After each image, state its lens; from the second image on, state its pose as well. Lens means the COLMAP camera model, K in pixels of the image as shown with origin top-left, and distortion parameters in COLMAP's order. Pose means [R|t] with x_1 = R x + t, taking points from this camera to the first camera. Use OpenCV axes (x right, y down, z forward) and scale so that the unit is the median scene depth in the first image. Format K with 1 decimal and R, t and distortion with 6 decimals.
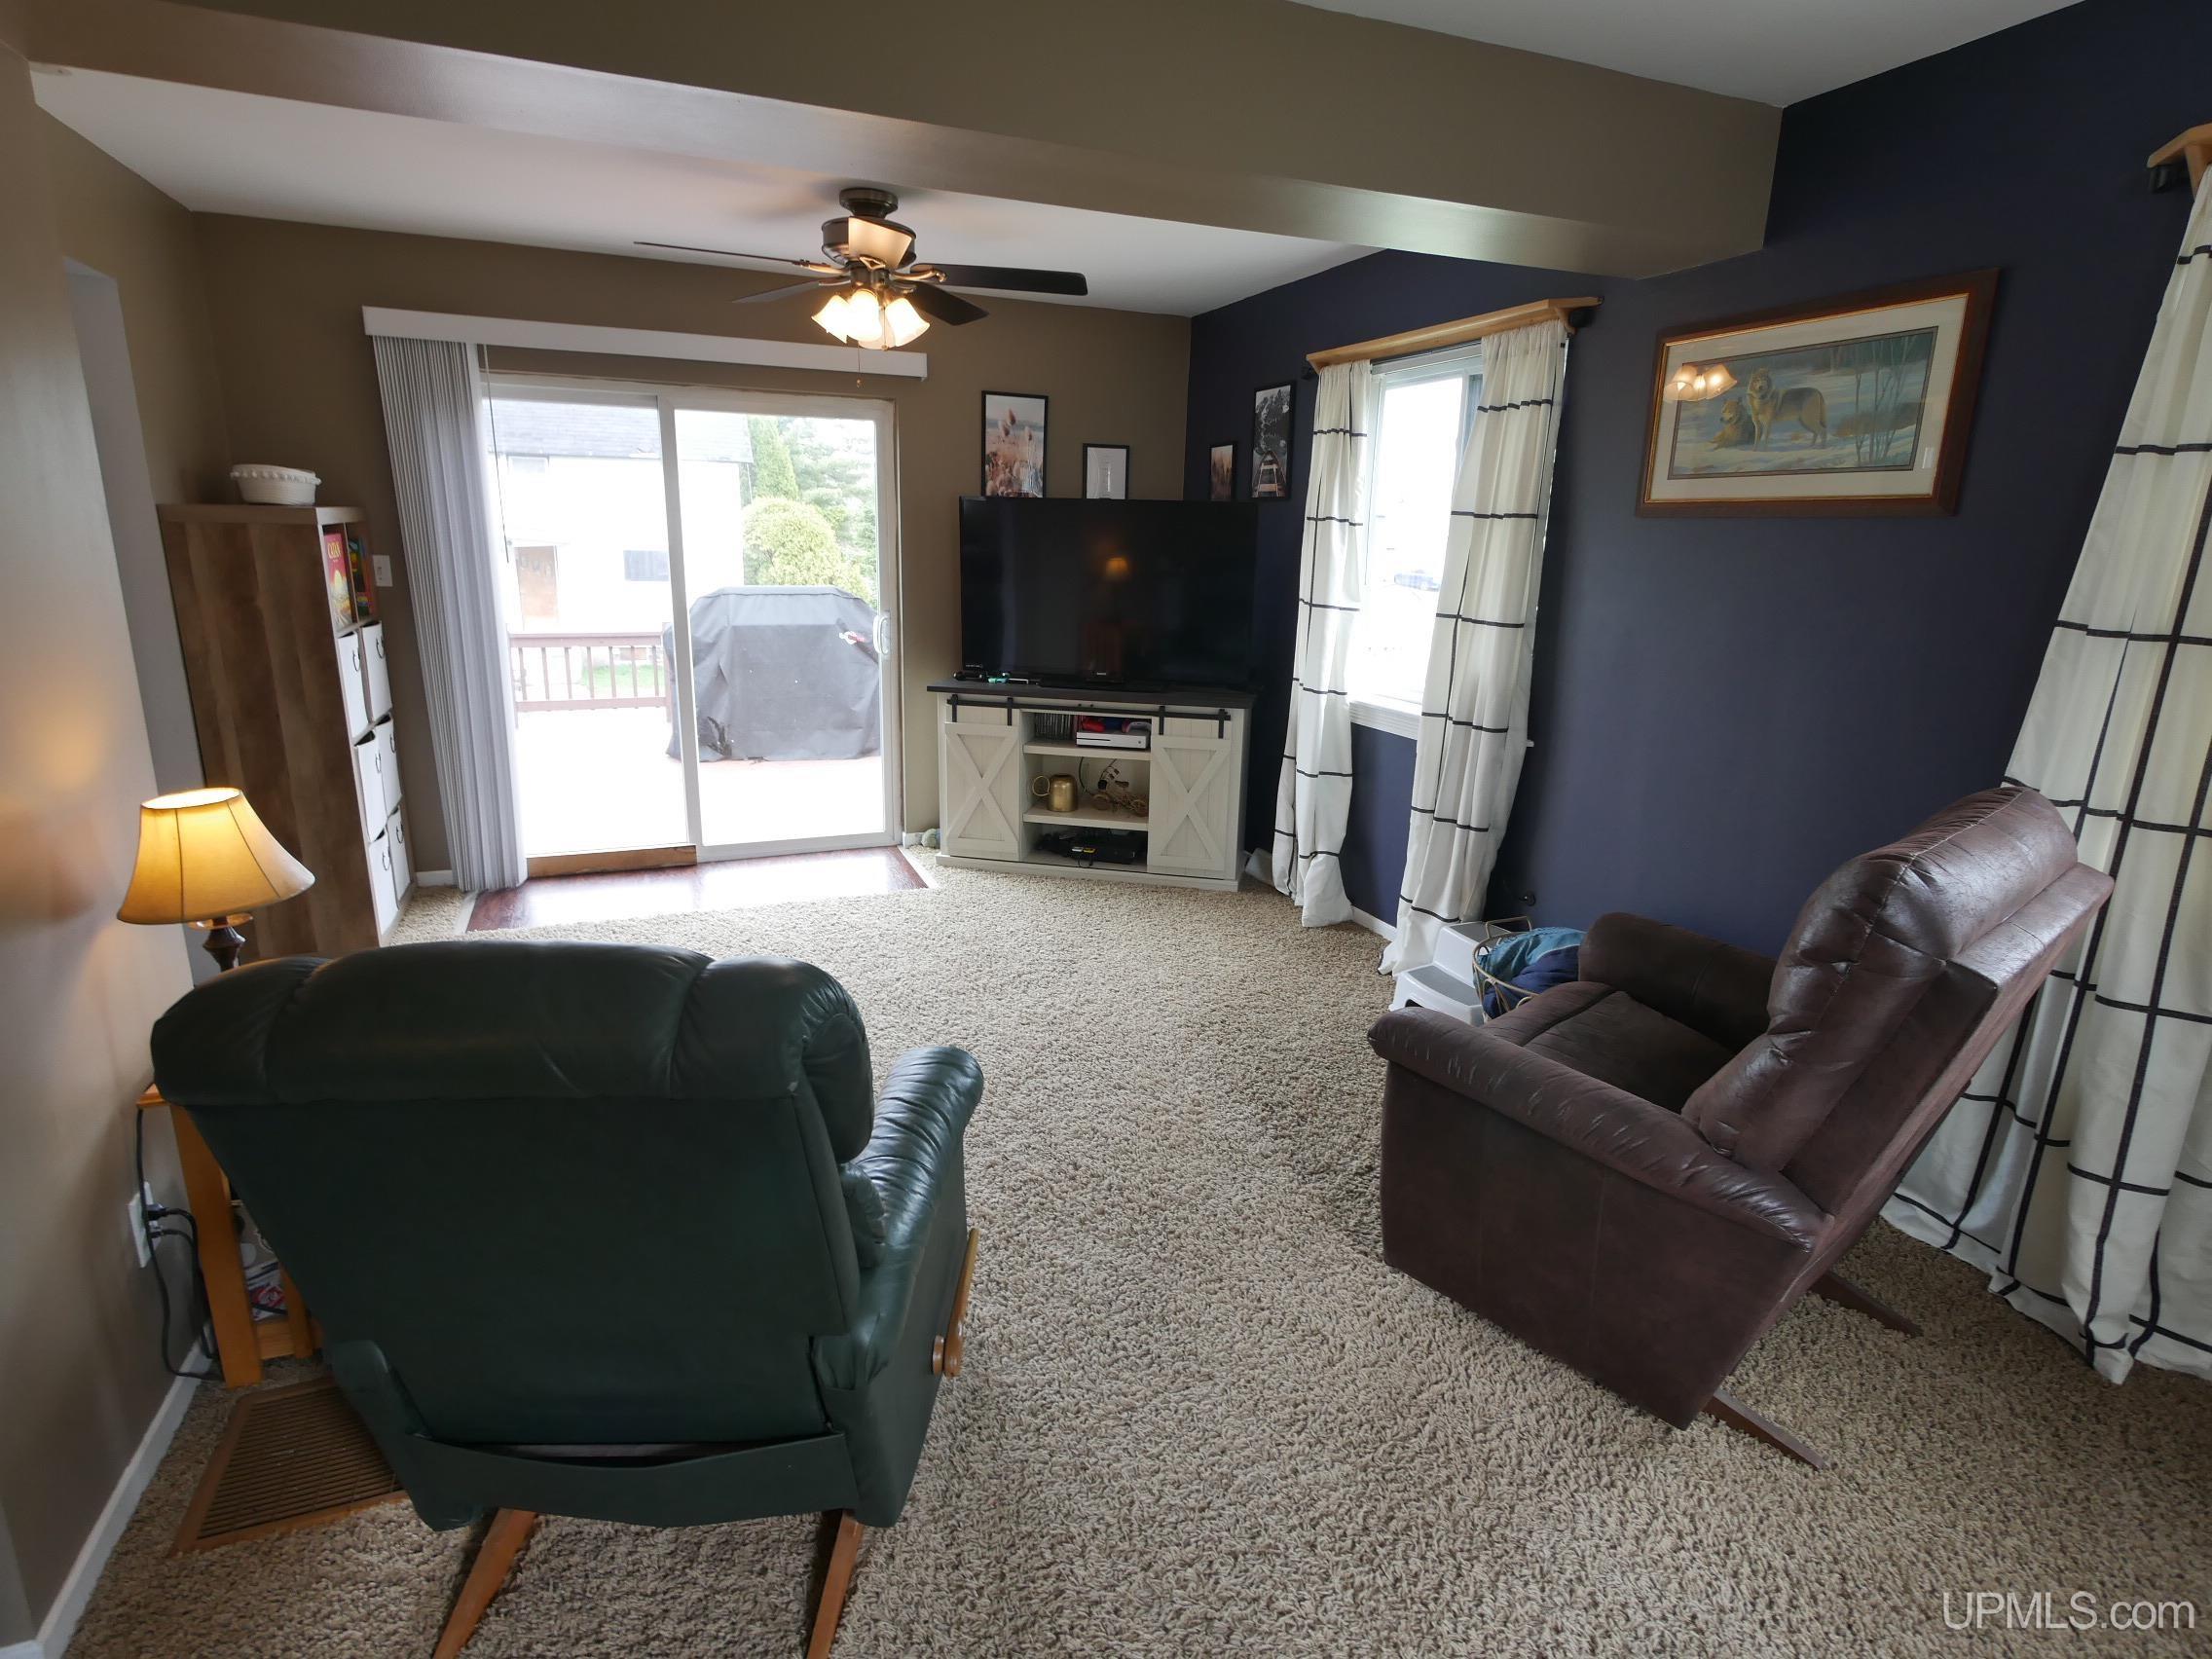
lens RADIAL K [[1118.8, 0, 1104.7], [0, 1118.8, 823.4], [0, 0, 1]] dist [-0.004564, 0.002568]
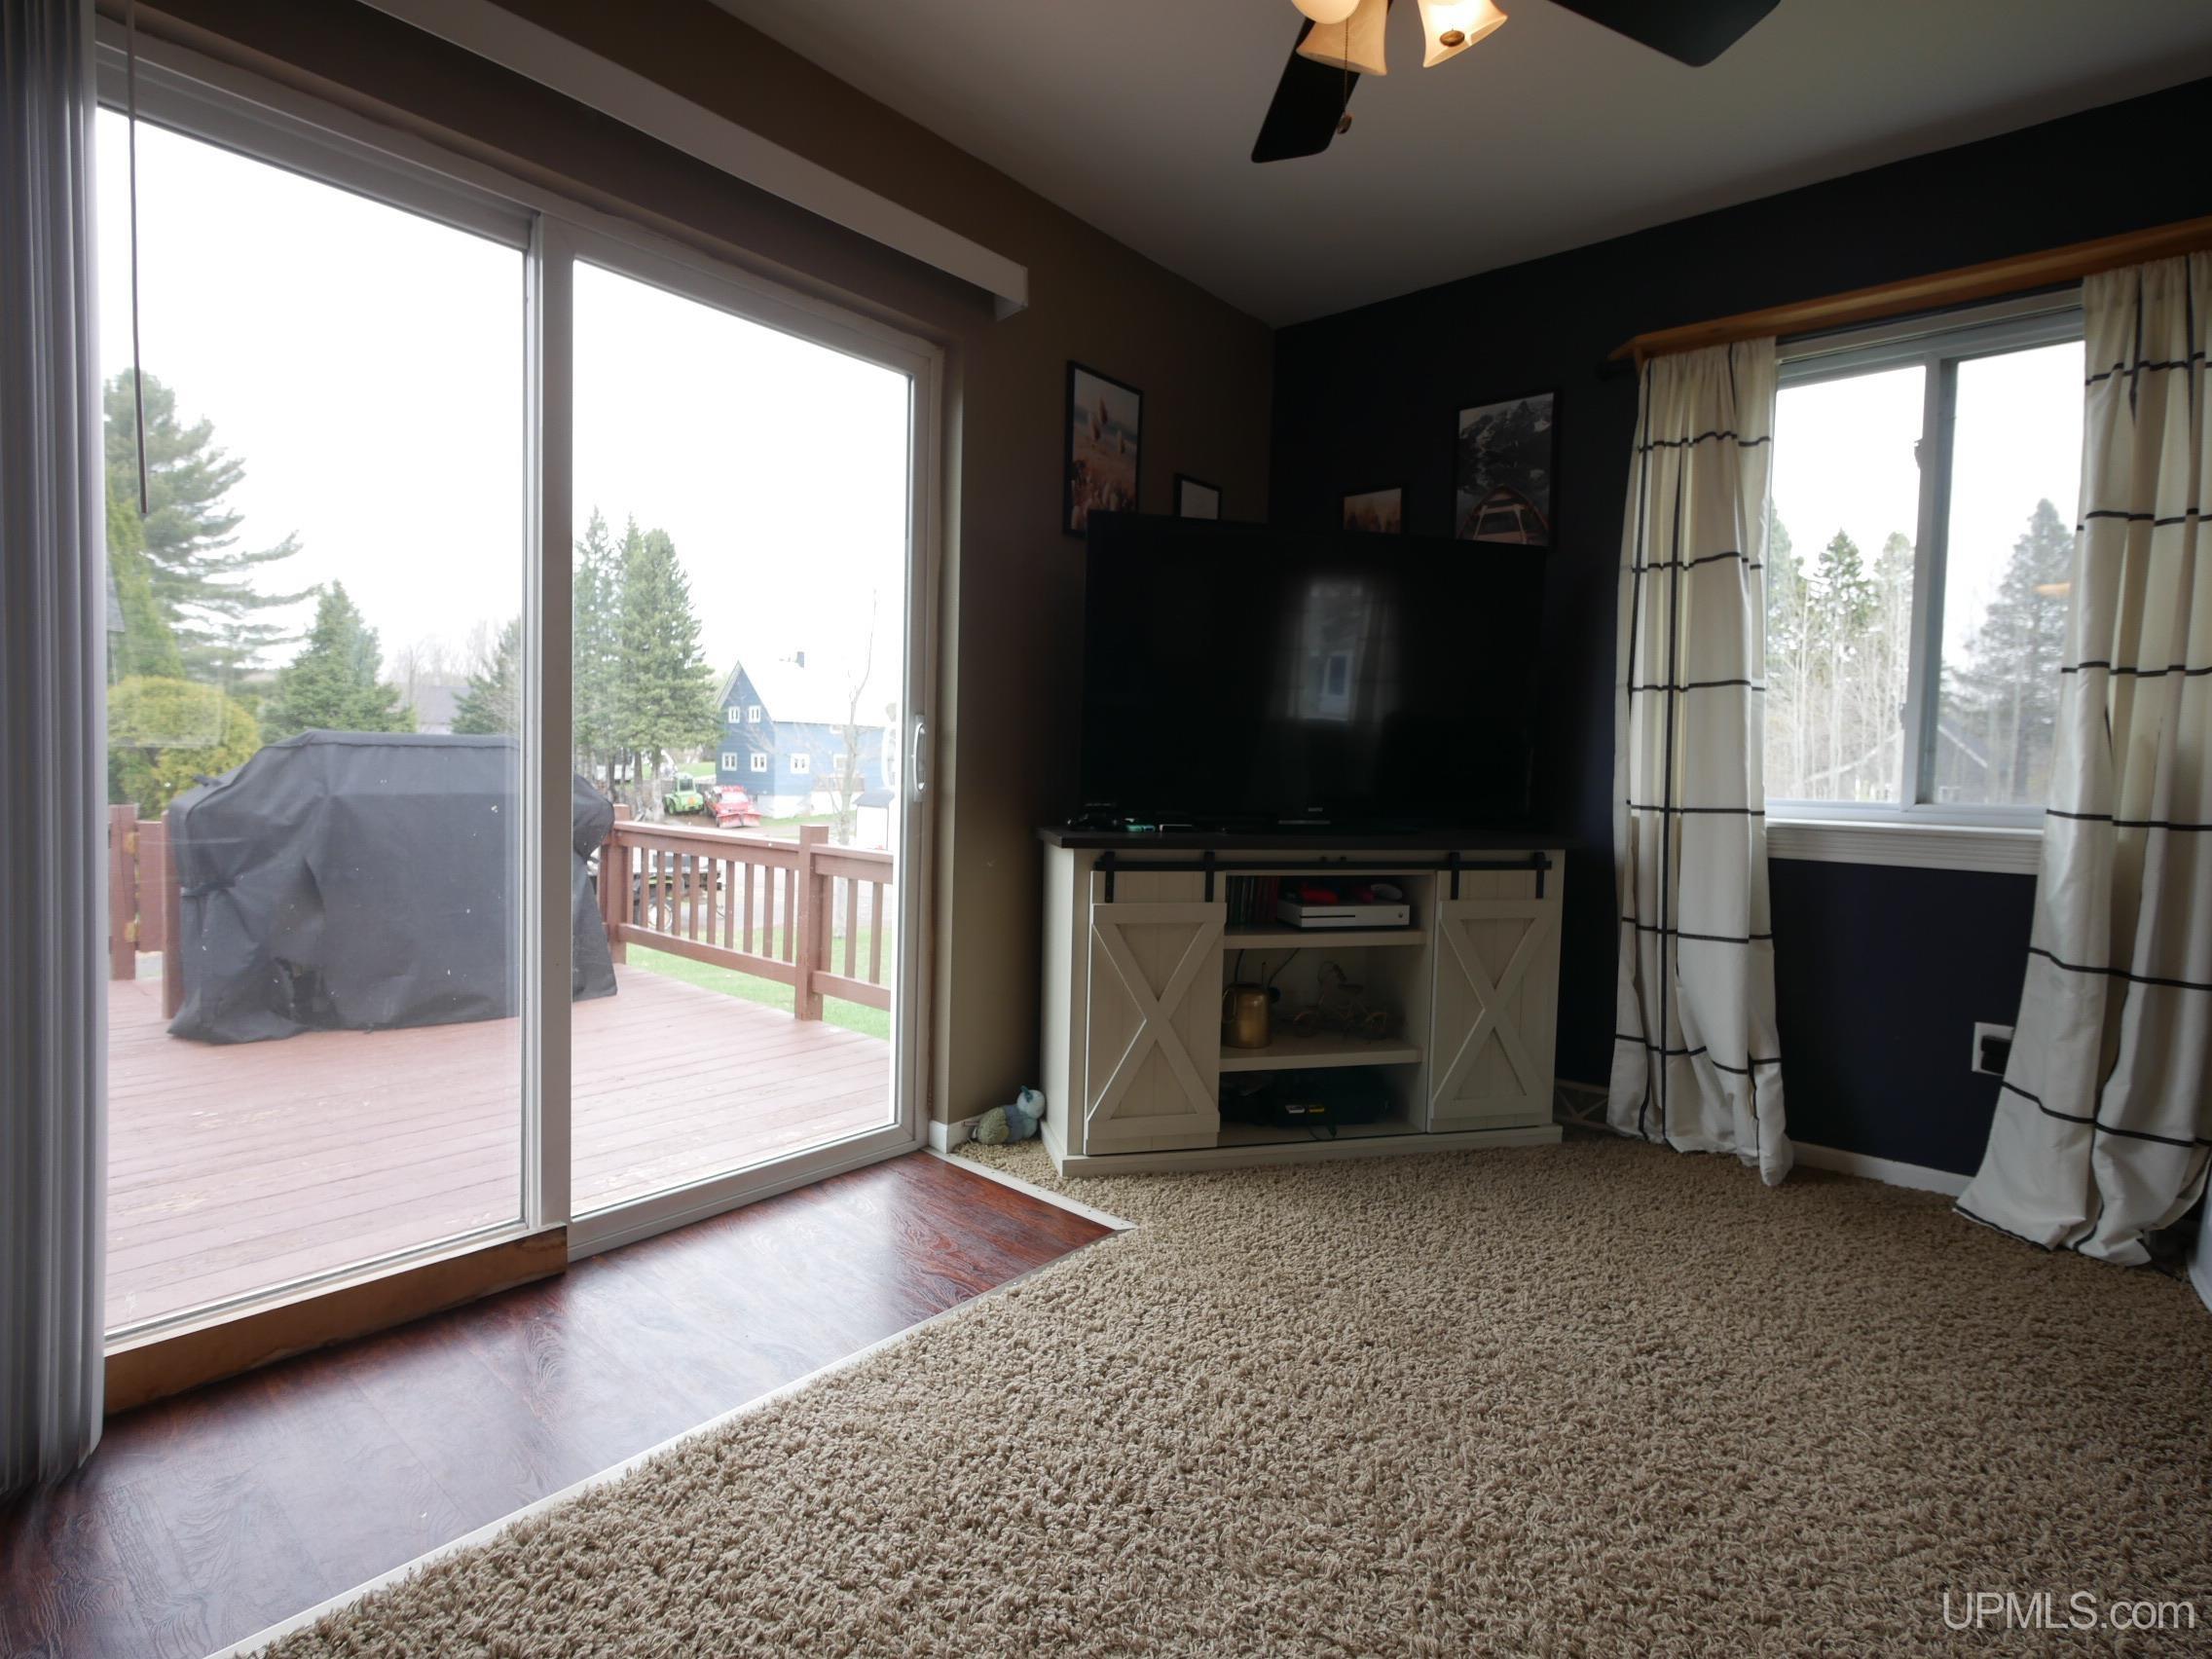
lens RADIAL K [[1118.8, 0, 1103.8], [0, 1118.8, 820.5], [0, 0, 1]] dist [-0.004564, 0.002568]
pose [[0.893197, -0.026345, 0.448893, -0.382681], [0.111345, 0.980152, -0.164026, -0.041144], [-0.435662, 0.196490, 0.878402, 0.521518]]
